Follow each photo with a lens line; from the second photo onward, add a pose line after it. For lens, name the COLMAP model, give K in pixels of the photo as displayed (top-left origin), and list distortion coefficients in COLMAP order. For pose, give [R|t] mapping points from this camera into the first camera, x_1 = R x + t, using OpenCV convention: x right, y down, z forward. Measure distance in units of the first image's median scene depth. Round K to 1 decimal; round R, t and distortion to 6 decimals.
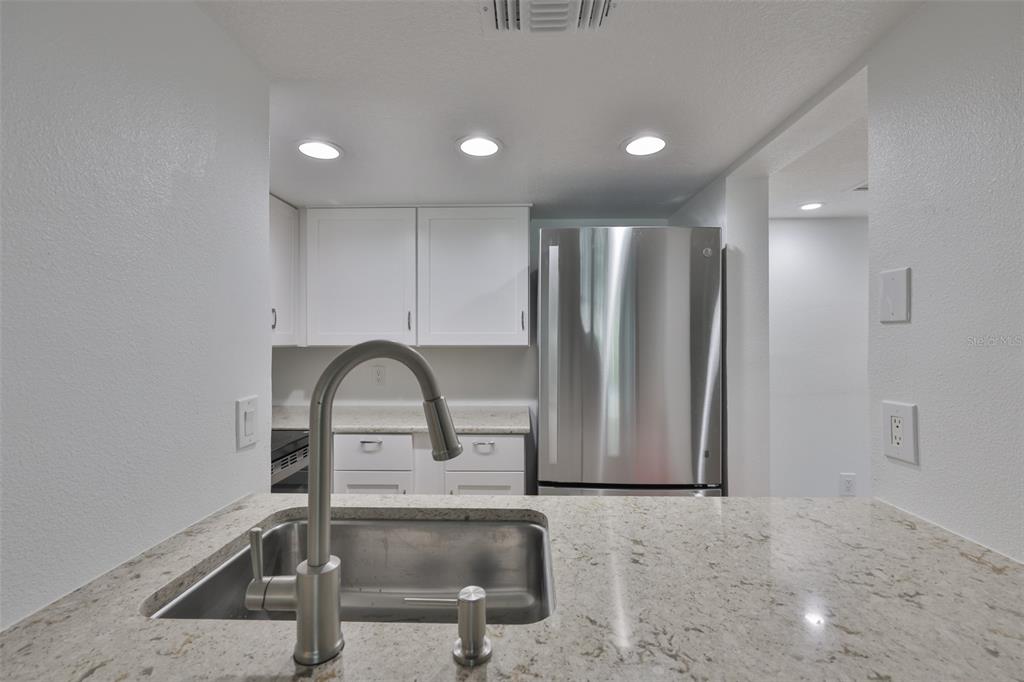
lens RADIAL K [[452.9, 0, 515.3], [0, 452.9, 339.5], [0, 0, 1]] dist [0.001582, -0.000285]
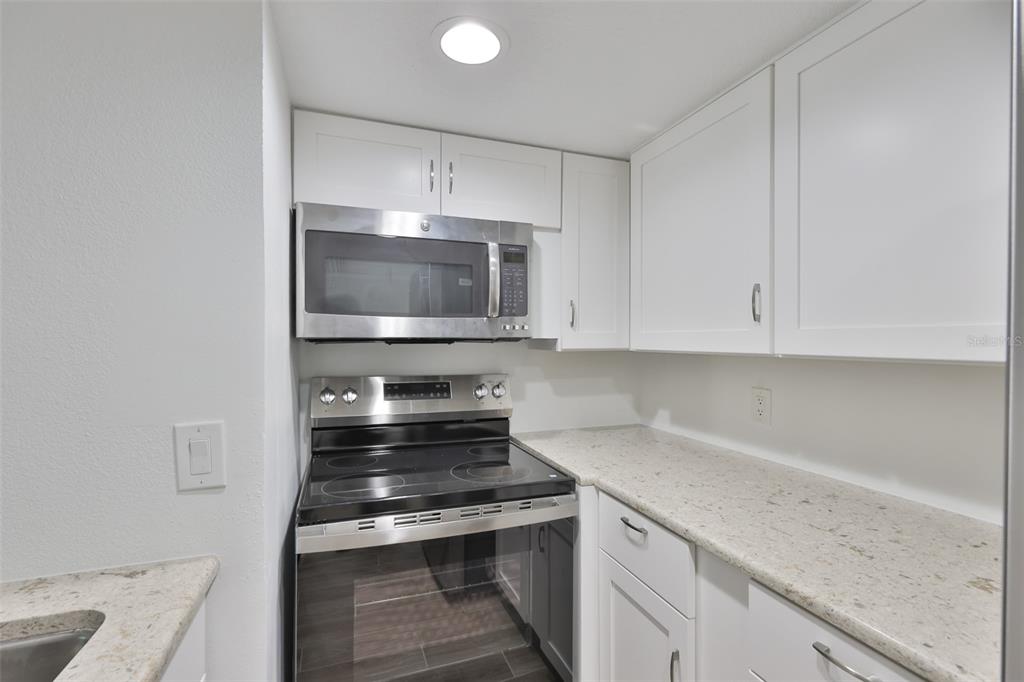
lens RADIAL K [[451.9, 0, 520.9], [0, 451.9, 343.2], [0, 0, 1]] dist [0.001017, -0.000333]
pose [[0.367865, 0.013773, -0.929777, 0.292391], [-0.003941, 0.999904, 0.013253, -0.011483], [0.929871, -0.001211, 0.367884, 1.321492]]
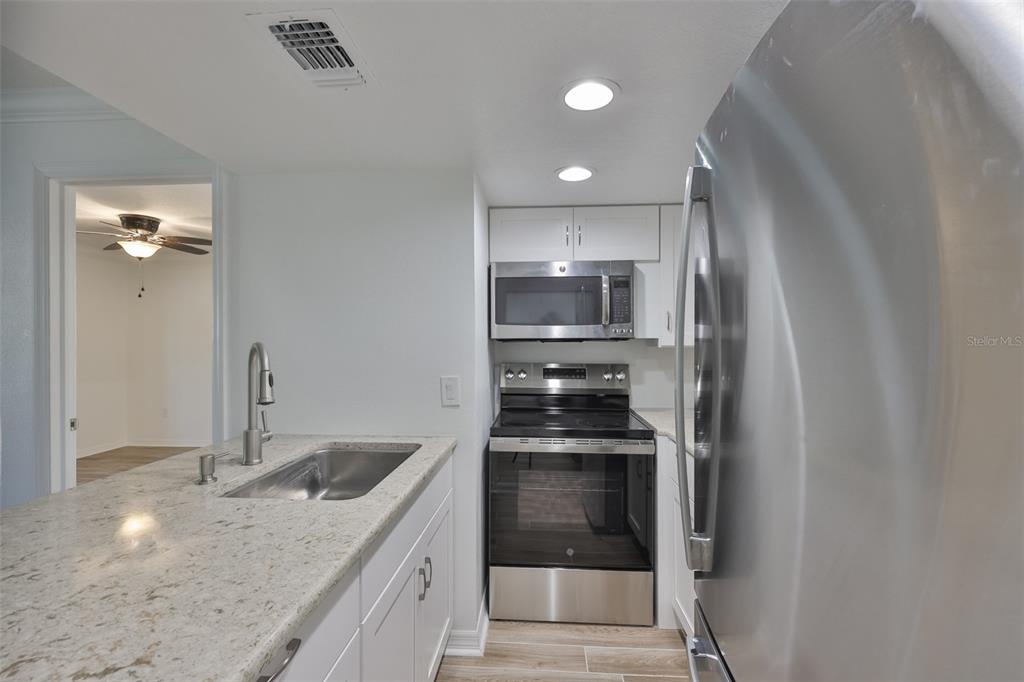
lens RADIAL K [[452.9, 0, 515.3], [0, 452.9, 339.5], [0, 0, 1]] dist [0.001582, -0.000285]
pose [[-0.052767, 0.001326, -0.998606, 1.123246], [0.003318, 0.999994, 0.001153, -0.005211], [0.998601, -0.003252, -0.052771, 1.441555]]
